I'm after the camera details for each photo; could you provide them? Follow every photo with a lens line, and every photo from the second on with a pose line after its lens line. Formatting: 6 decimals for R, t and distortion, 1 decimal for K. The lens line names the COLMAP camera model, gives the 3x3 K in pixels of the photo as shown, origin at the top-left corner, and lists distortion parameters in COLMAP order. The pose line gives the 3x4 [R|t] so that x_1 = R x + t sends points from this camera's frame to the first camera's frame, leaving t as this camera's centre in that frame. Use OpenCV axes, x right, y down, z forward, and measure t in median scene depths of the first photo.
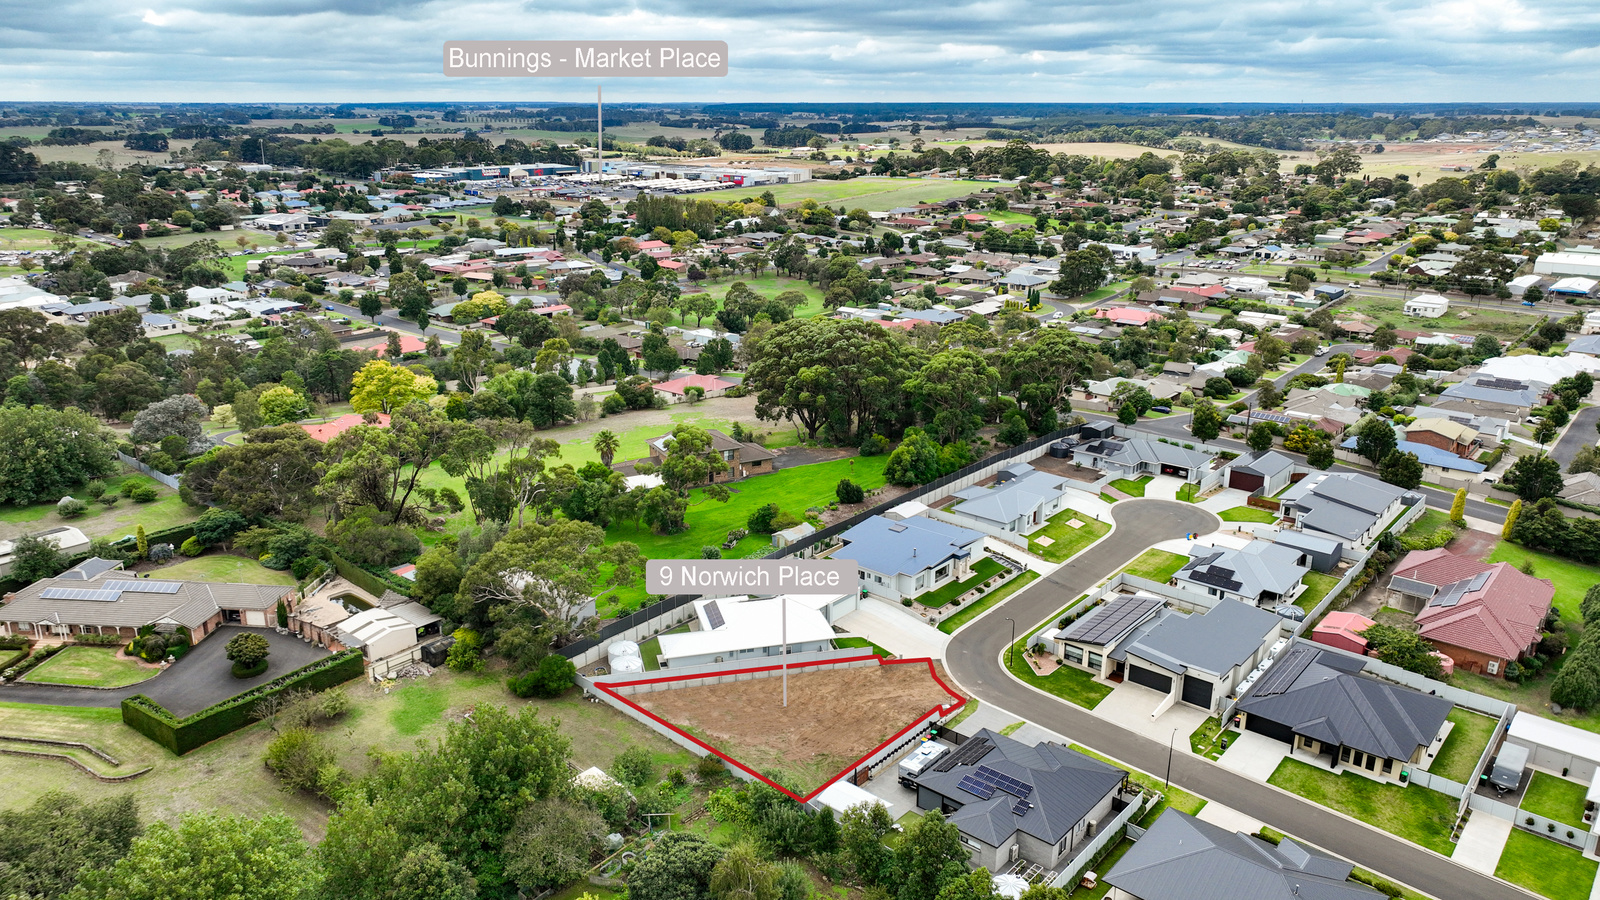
lens RADIAL K [[1121.5, 0, 800.0], [0, 1121.5, 450.0], [0, 0, 1]] dist [-0.005424, 0.021860]
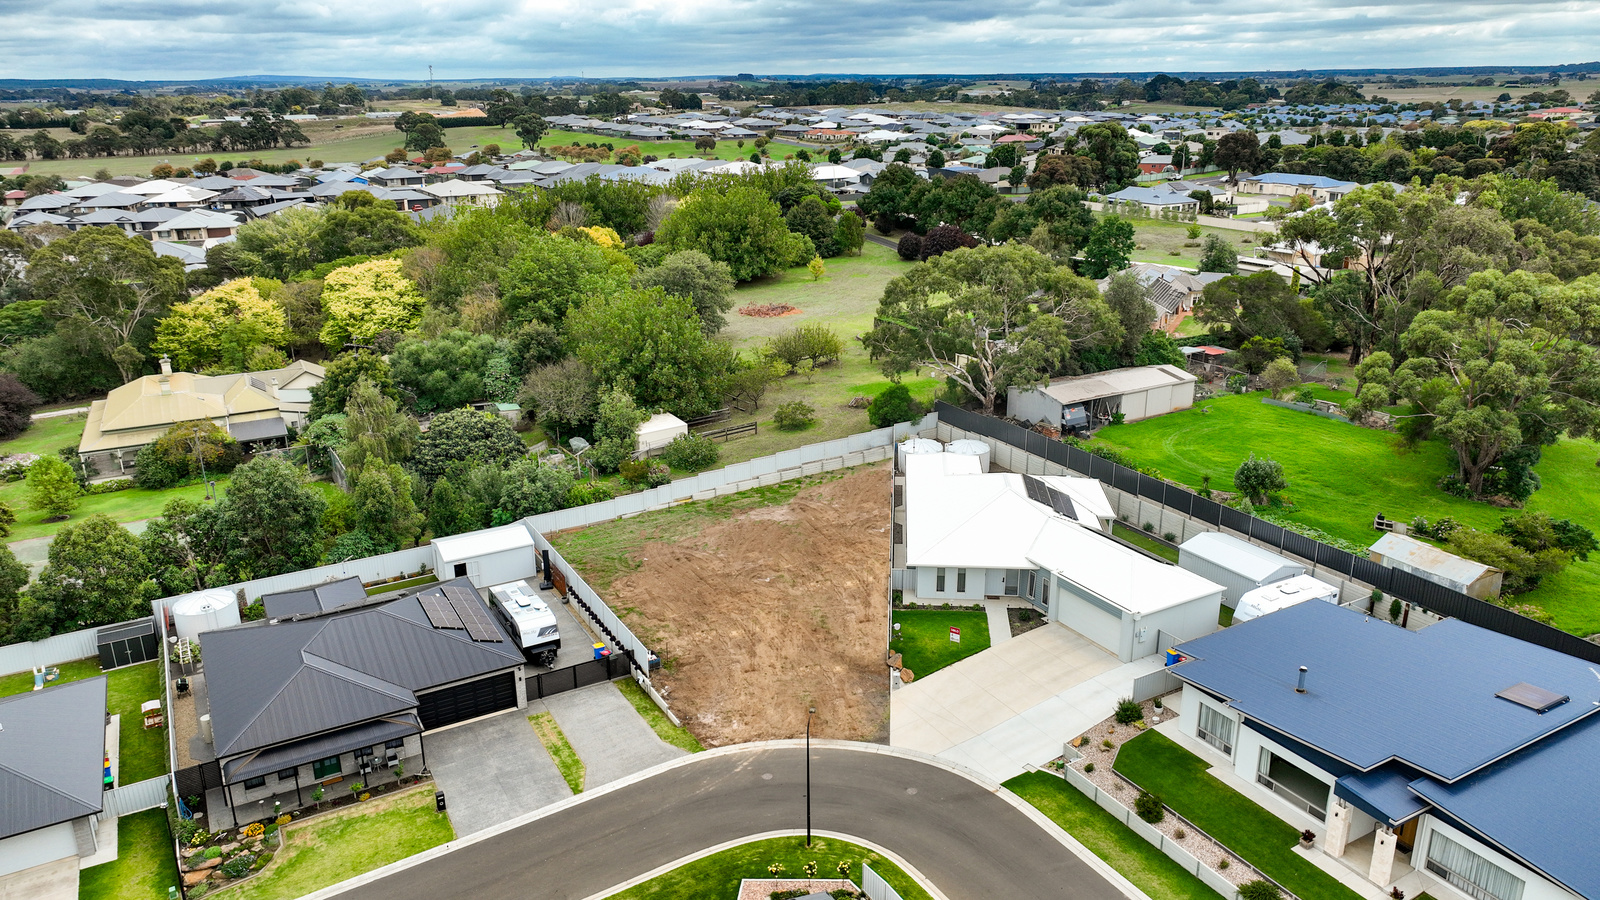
lens RADIAL K [[1121.5, 0, 800.0], [0, 1121.5, 450.0], [0, 0, 1]] dist [-0.005424, 0.021860]
pose [[-0.335954, 0.297110, -0.893790, 0.444385], [-0.274567, 0.876837, 0.394678, -0.057718], [0.900971, 0.377999, -0.213000, 0.960862]]
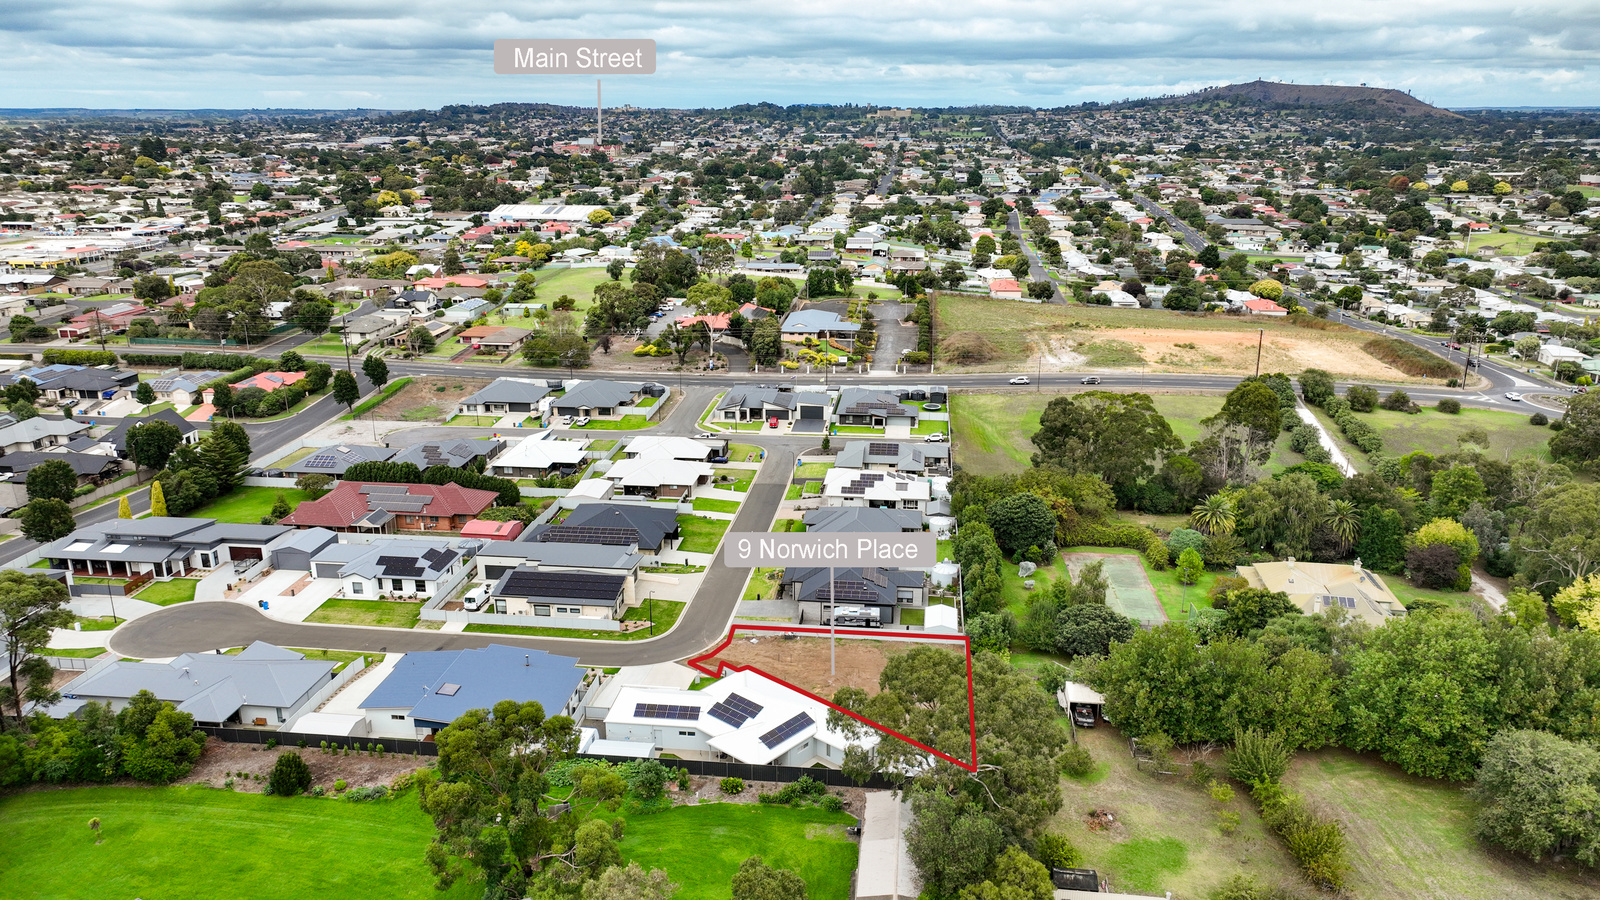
lens RADIAL K [[1121.5, 0, 800.0], [0, 1121.5, 450.0], [0, 0, 1]] dist [-0.005424, 0.021860]
pose [[-0.558452, -0.244136, 0.792798, -0.640131], [0.246928, 0.863465, 0.439834, -0.362506], [-0.791933, 0.441390, -0.421920, 1.177593]]
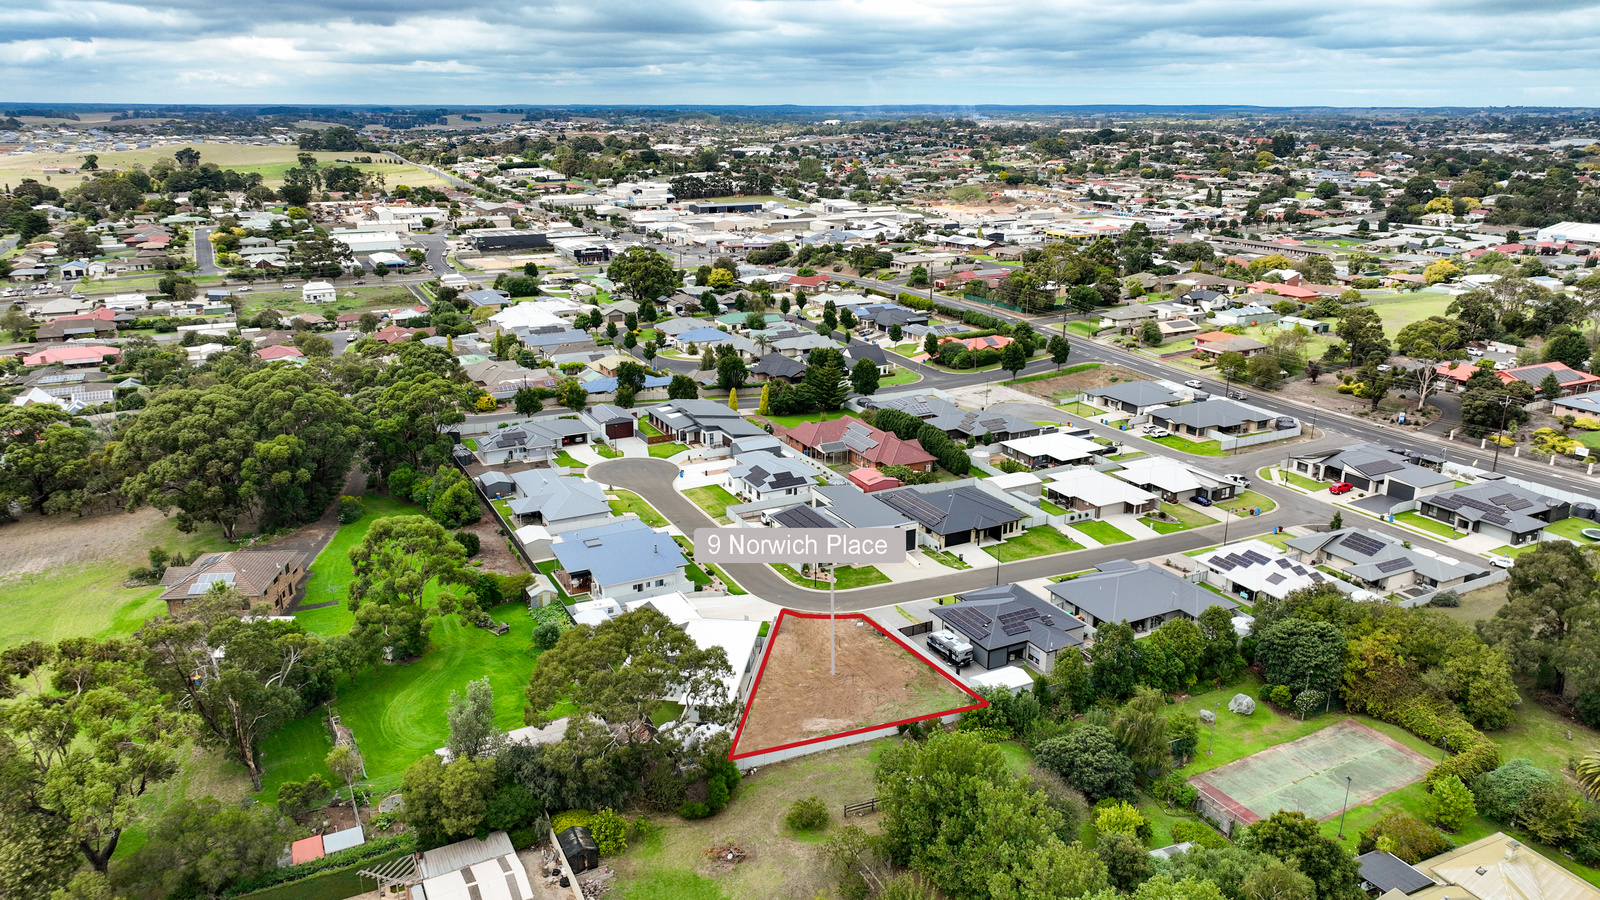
lens RADIAL K [[1121.5, 0, 800.0], [0, 1121.5, 450.0], [0, 0, 1]] dist [-0.005424, 0.021860]
pose [[0.375334, -0.274289, 0.885375, -0.761036], [0.274168, 0.945321, 0.176633, -0.143161], [-0.885413, 0.176445, 0.430013, 0.455778]]
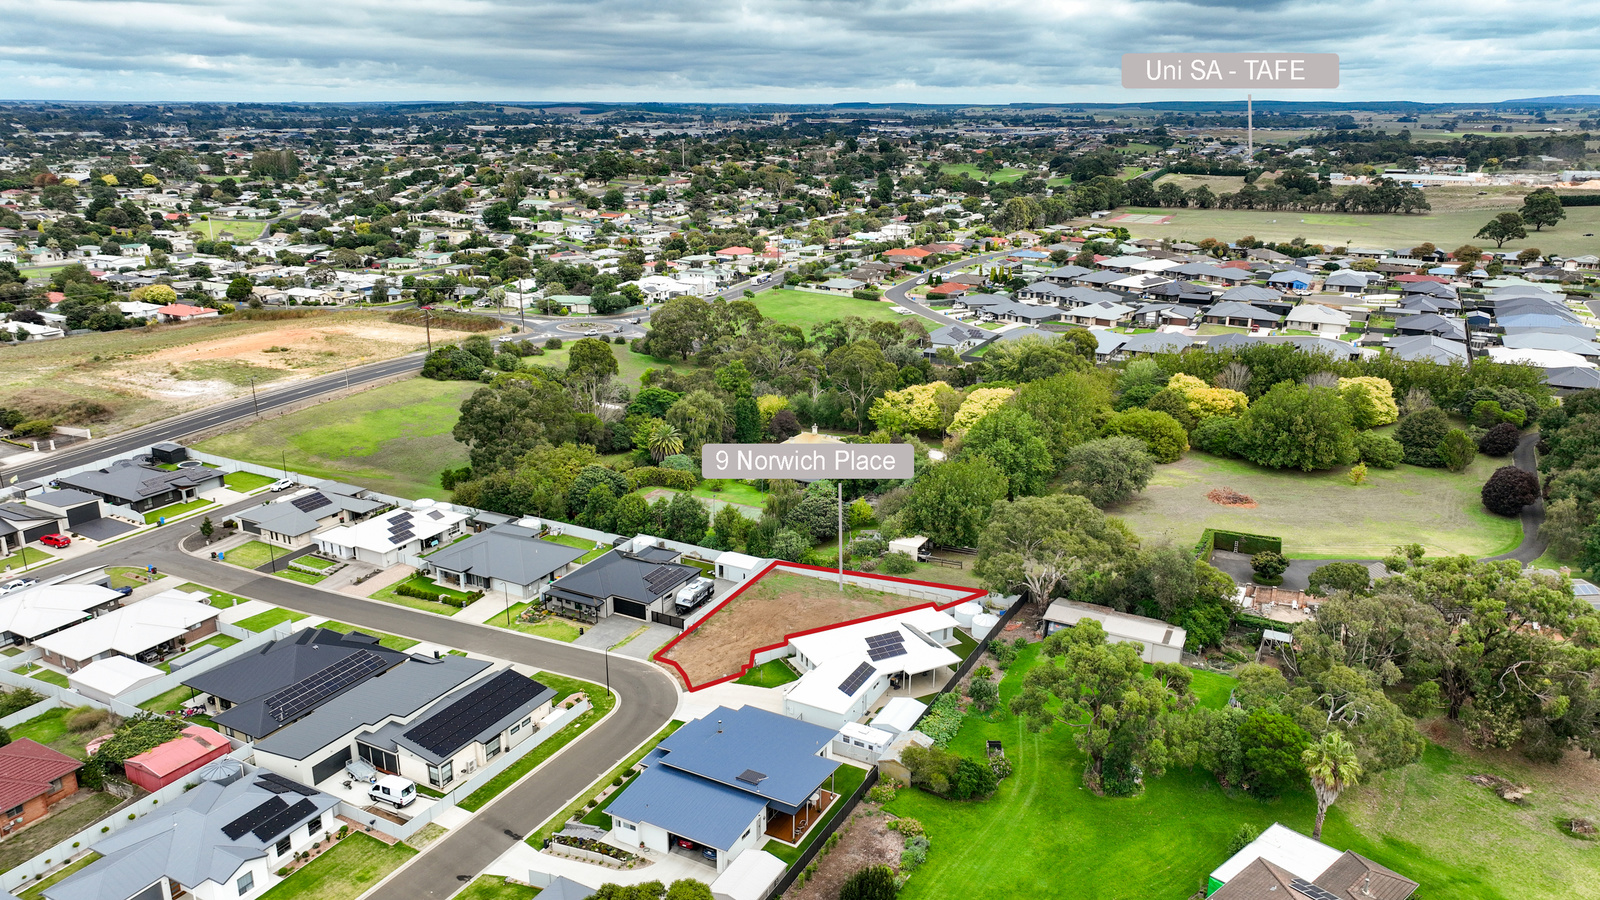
lens RADIAL K [[1121.5, 0, 800.0], [0, 1121.5, 450.0], [0, 0, 1]] dist [-0.005424, 0.021860]
pose [[-0.976372, 0.059938, -0.207617, 0.201780], [-0.068867, 0.824367, 0.561851, -0.486086], [0.204829, 0.562874, -0.800761, 1.565493]]
